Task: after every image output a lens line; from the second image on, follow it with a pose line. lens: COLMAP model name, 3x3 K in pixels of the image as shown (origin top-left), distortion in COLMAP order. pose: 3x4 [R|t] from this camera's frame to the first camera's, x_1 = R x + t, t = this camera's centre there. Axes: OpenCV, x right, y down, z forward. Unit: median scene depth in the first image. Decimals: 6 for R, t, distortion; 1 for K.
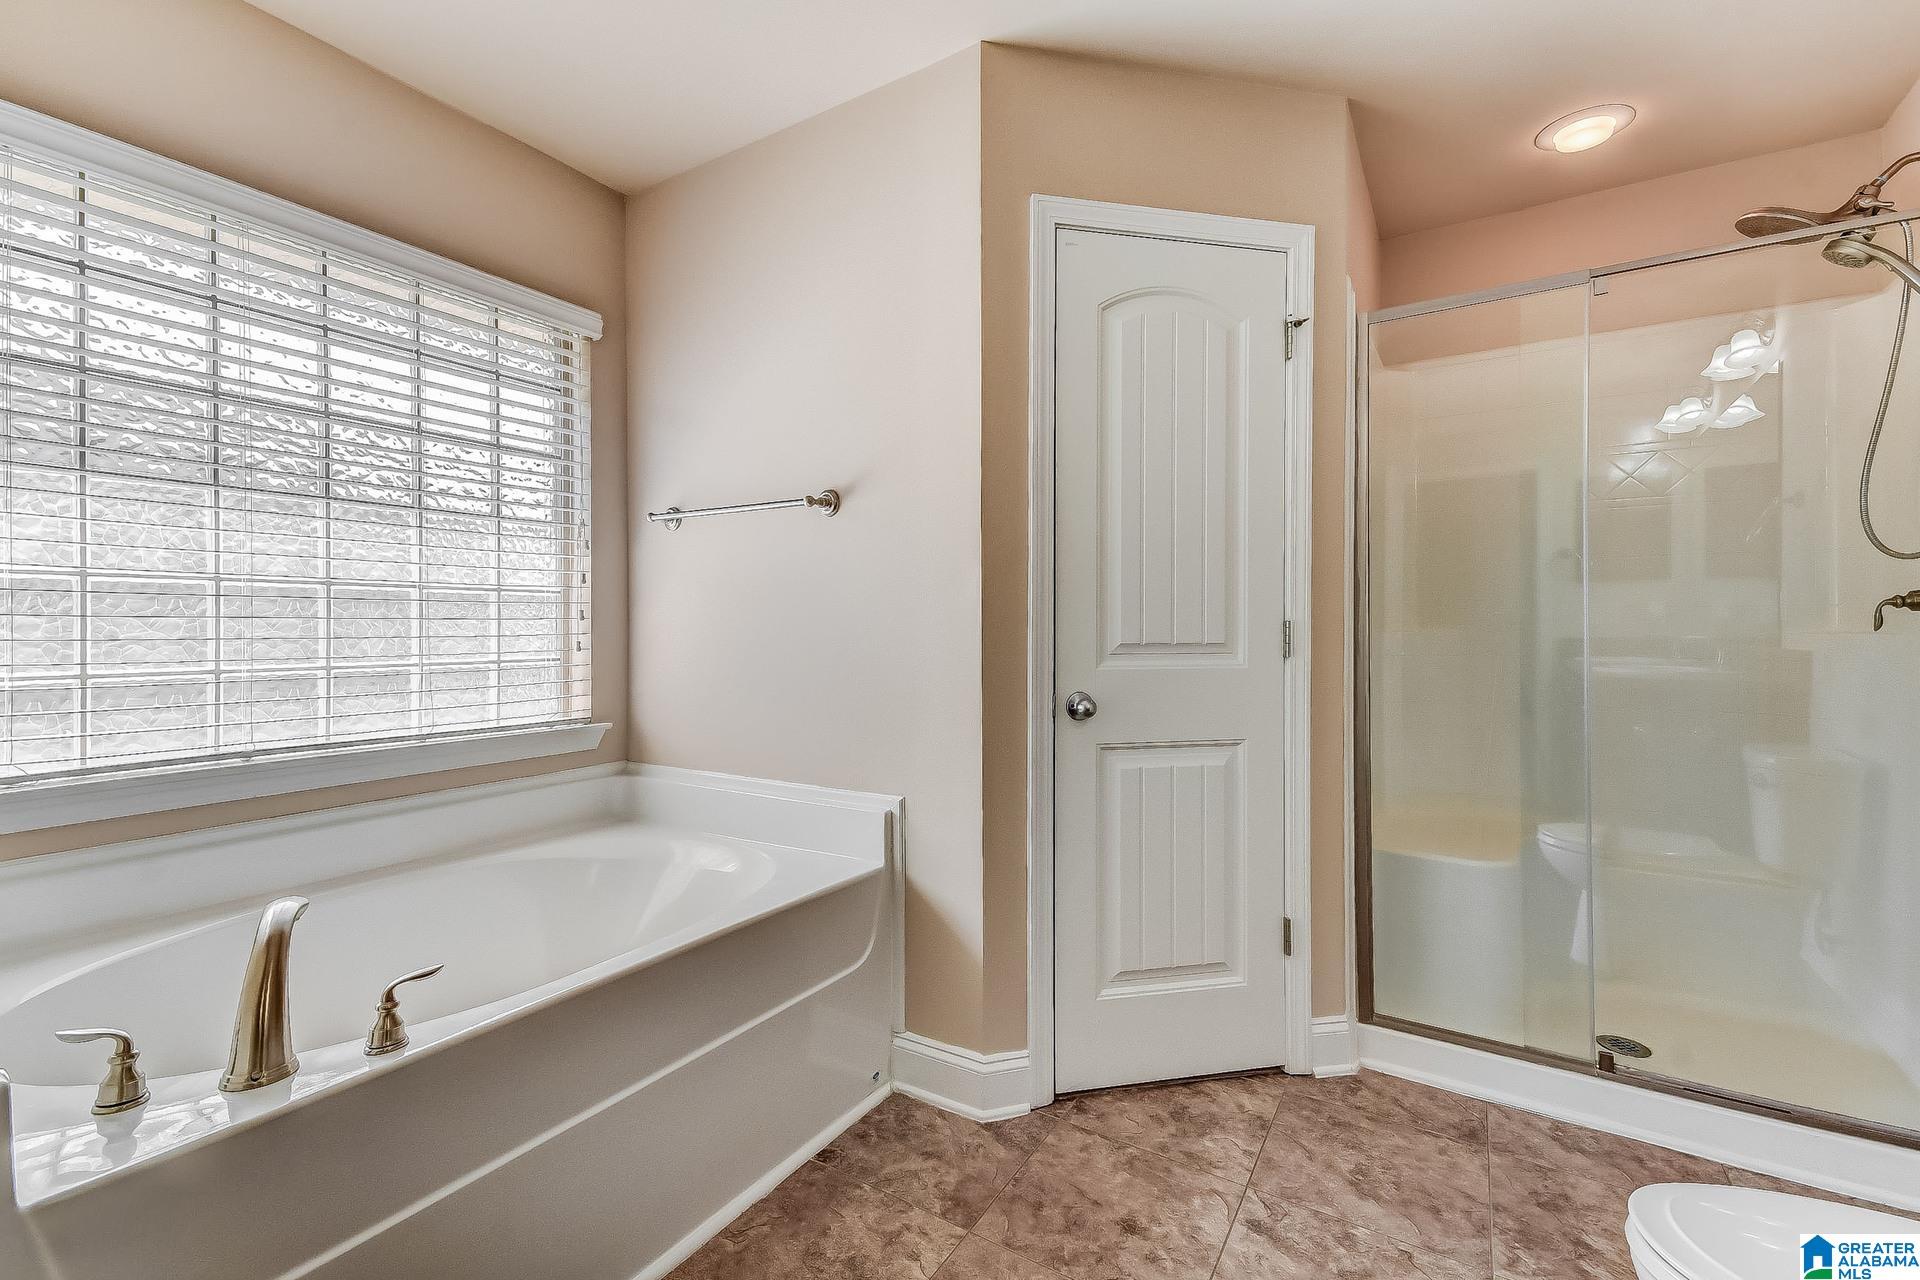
lens RADIAL K [[827.5, 0, 947.0], [0, 827.5, 629.3], [0, 0, 1]] dist [0.022847, -0.005964]
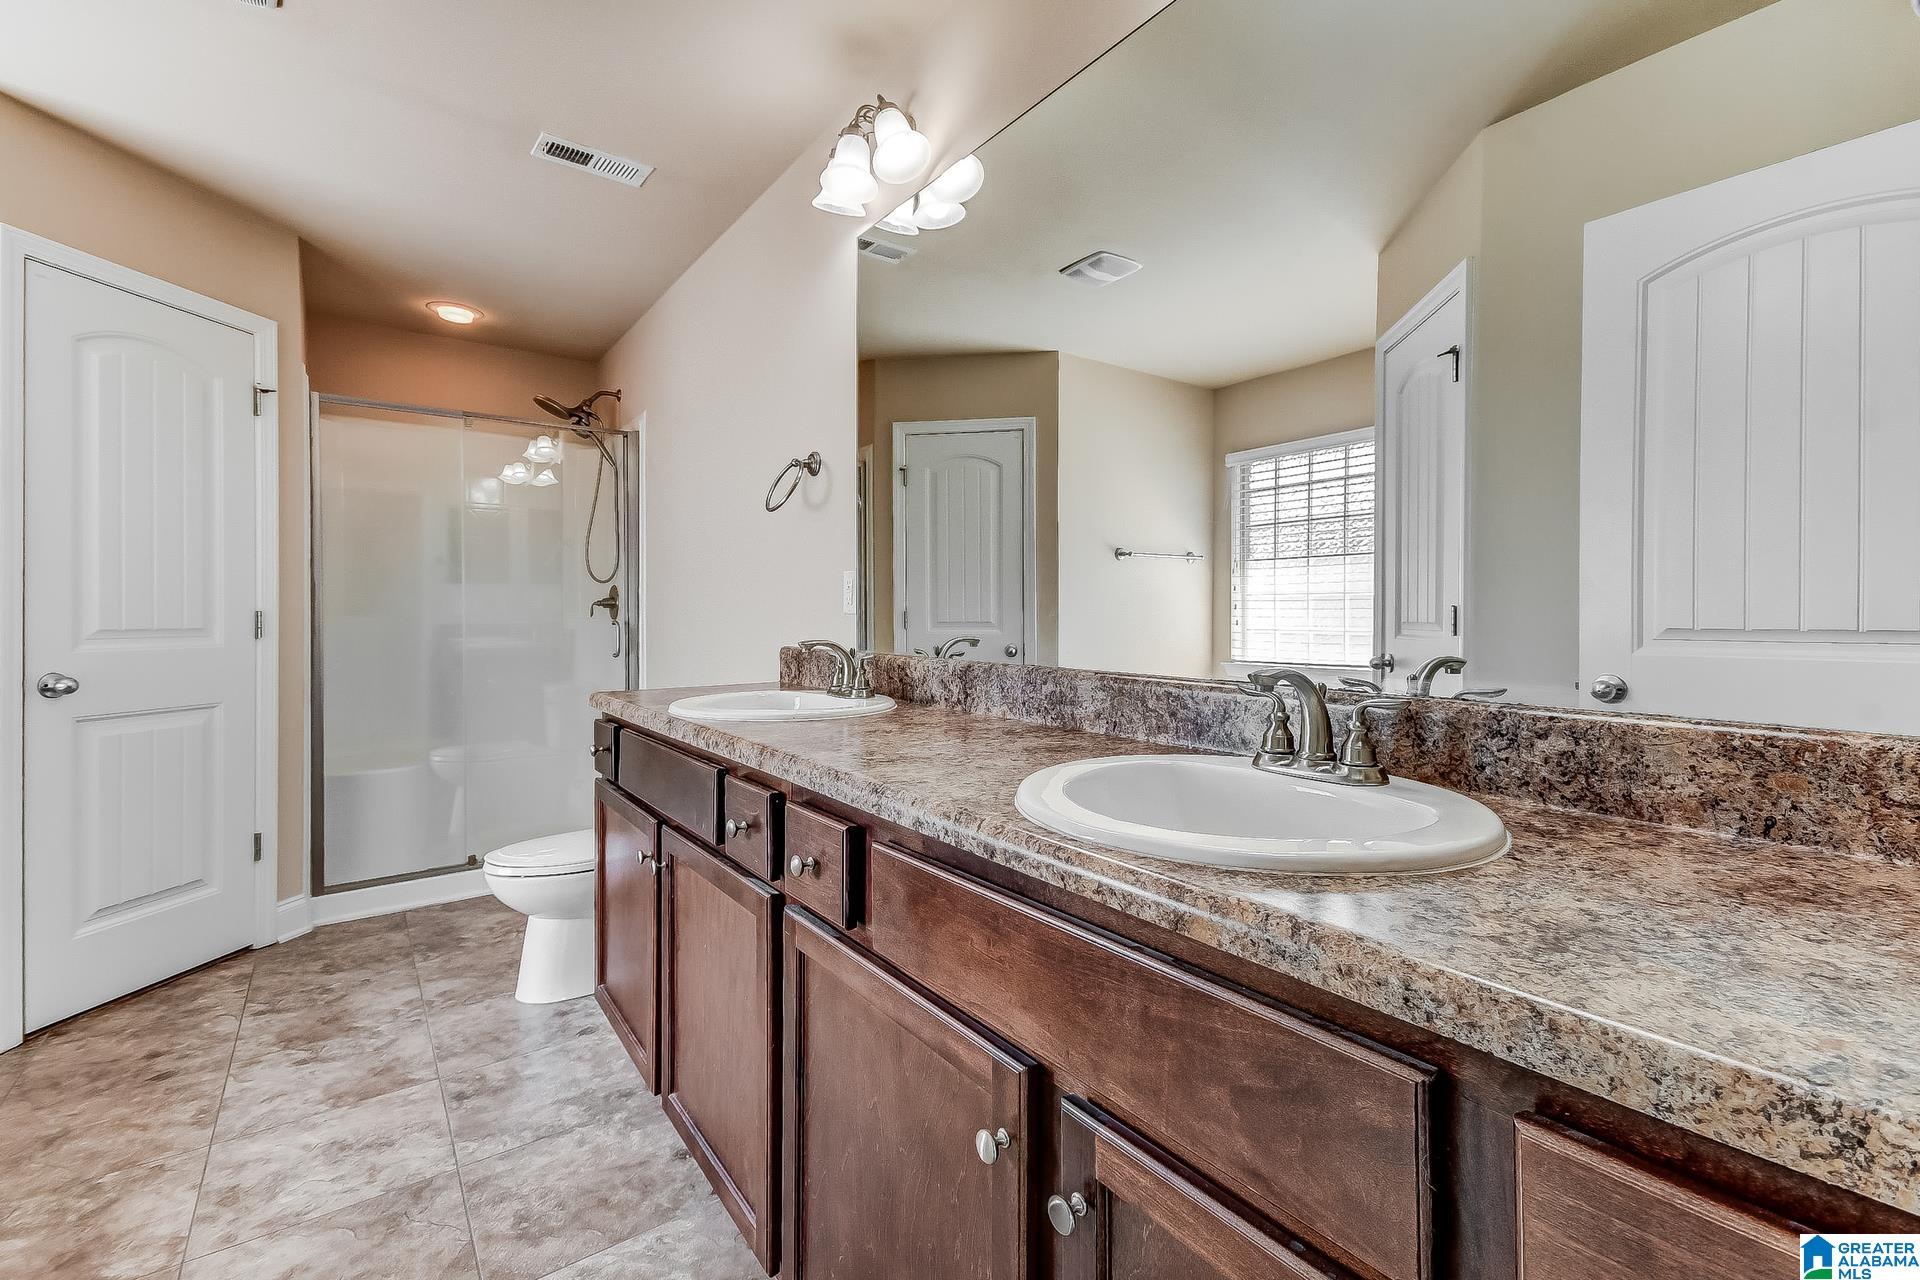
lens RADIAL K [[827.5, 0, 958.8], [0, 827.5, 627.4], [0, 0, 1]] dist [0.022847, -0.005964]
pose [[0.359796, -0.009372, 0.932984, -0.445419], [-0.004626, 0.999919, 0.011828, -0.005682], [-0.933019, -0.008572, 0.359724, -0.540748]]
